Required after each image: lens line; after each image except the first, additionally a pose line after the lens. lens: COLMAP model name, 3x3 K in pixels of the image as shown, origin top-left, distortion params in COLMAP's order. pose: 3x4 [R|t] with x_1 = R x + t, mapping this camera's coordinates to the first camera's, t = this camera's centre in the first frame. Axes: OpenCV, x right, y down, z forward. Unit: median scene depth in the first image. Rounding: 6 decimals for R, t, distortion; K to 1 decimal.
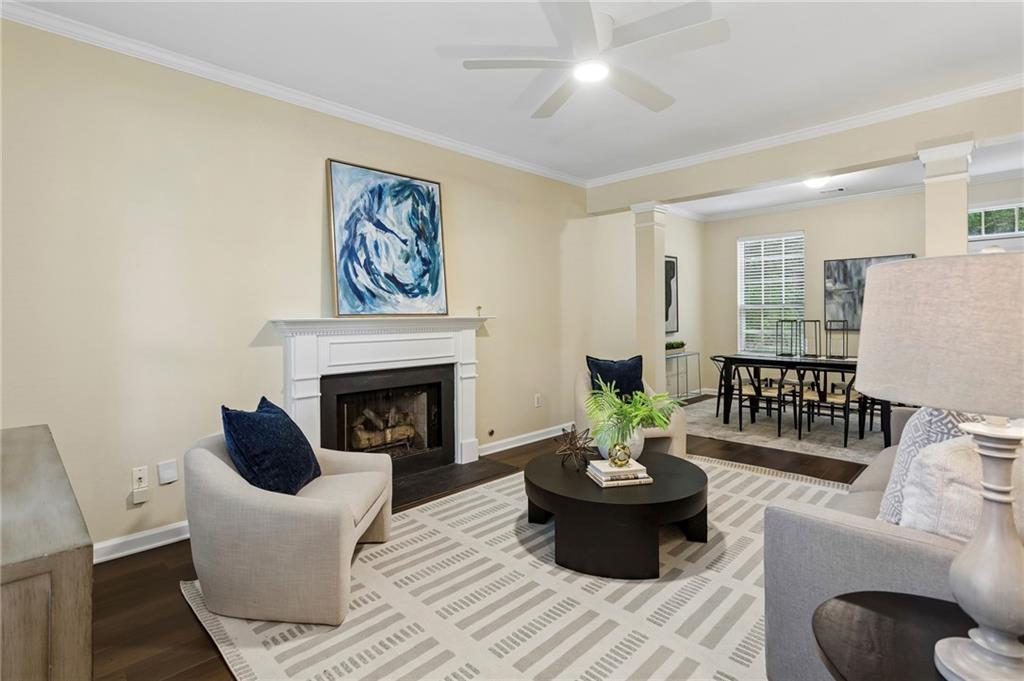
lens RADIAL K [[495.9, 0, 505.2], [0, 495.9, 314.1], [0, 0, 1]] dist [0.004296, 0.000397]
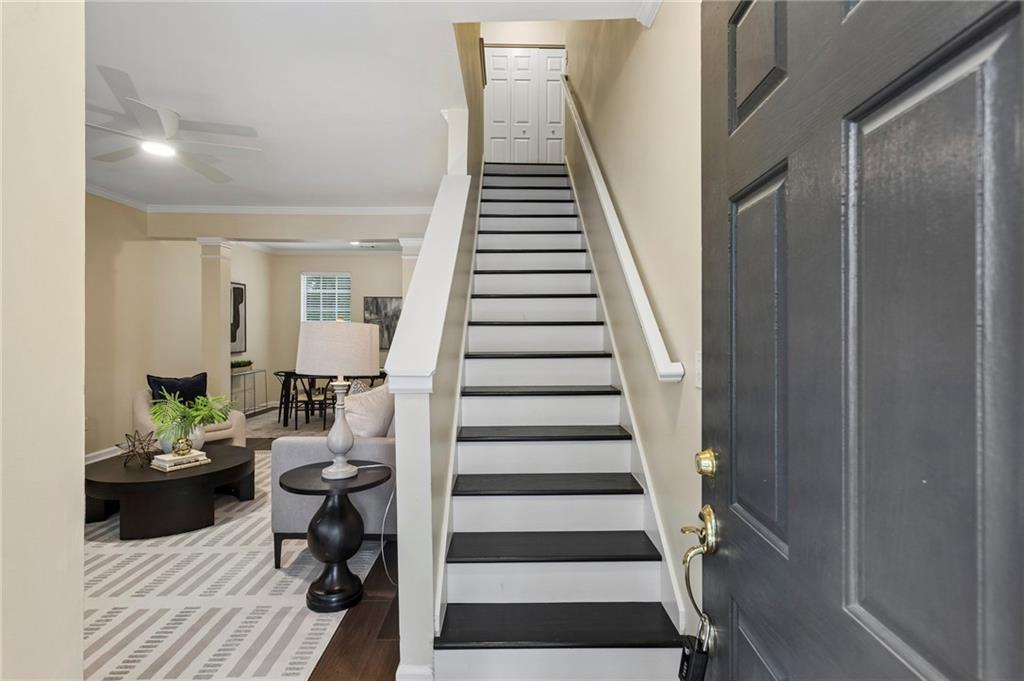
lens RADIAL K [[505.0, 0, 512.0], [0, 505.0, 340.5], [0, 0, 1]] dist [0.003984, 0.001038]
pose [[0.696598, 0.005218, 0.717443, -0.108509], [-0.013233, 0.999897, 0.005576, -0.008176], [-0.717340, -0.013378, 0.696595, -0.485516]]
